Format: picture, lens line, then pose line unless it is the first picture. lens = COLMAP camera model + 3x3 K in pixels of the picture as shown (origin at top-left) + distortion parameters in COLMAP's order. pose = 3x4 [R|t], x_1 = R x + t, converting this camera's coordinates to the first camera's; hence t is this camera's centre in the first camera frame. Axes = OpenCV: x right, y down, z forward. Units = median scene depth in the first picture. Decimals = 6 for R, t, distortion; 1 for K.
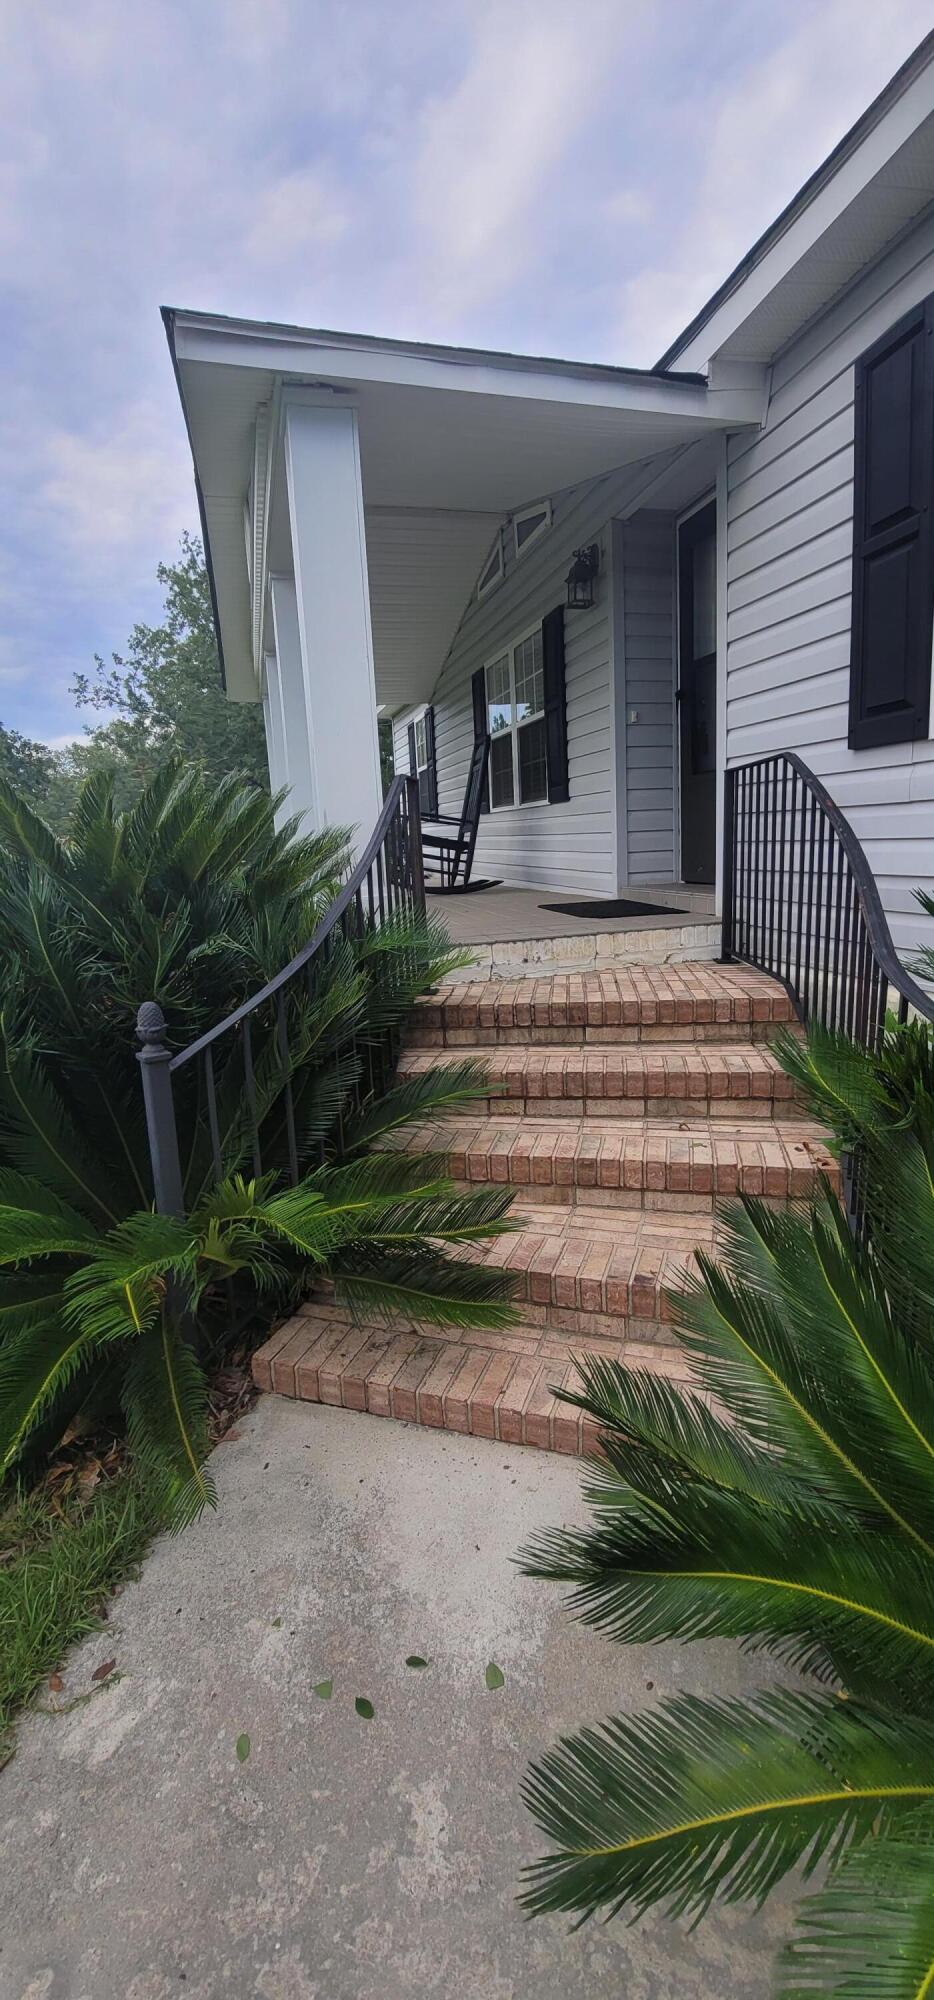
lens RADIAL K [[806.6, 0, 471.9], [0, 806.6, 975.1], [0, 0, 1]] dist [-0.008311, 0.000106]
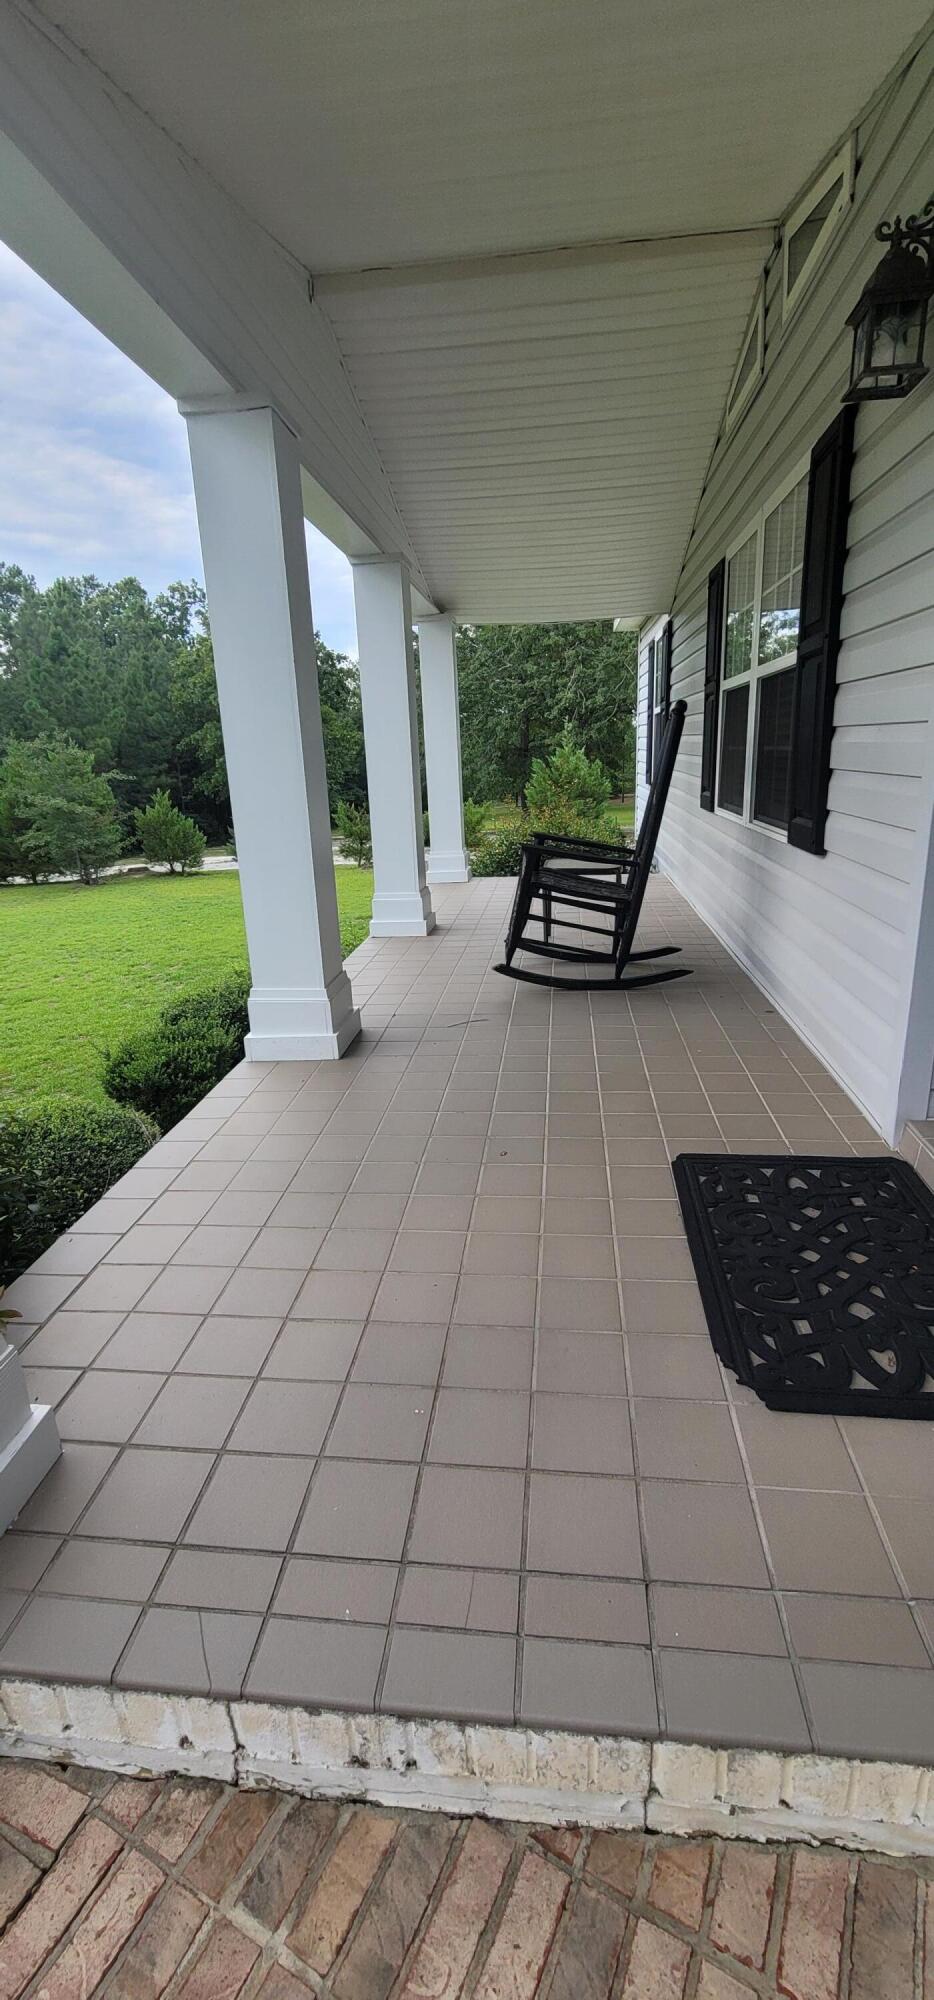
lens RADIAL K [[806.6, 0, 471.9], [0, 806.6, 975.1], [0, 0, 1]] dist [-0.008311, 0.000106]
pose [[0.932021, 0.107106, -0.346216, 0.077837], [-0.065525, 0.989388, 0.129683, -0.153888], [0.356432, -0.098182, 0.929148, 0.383088]]
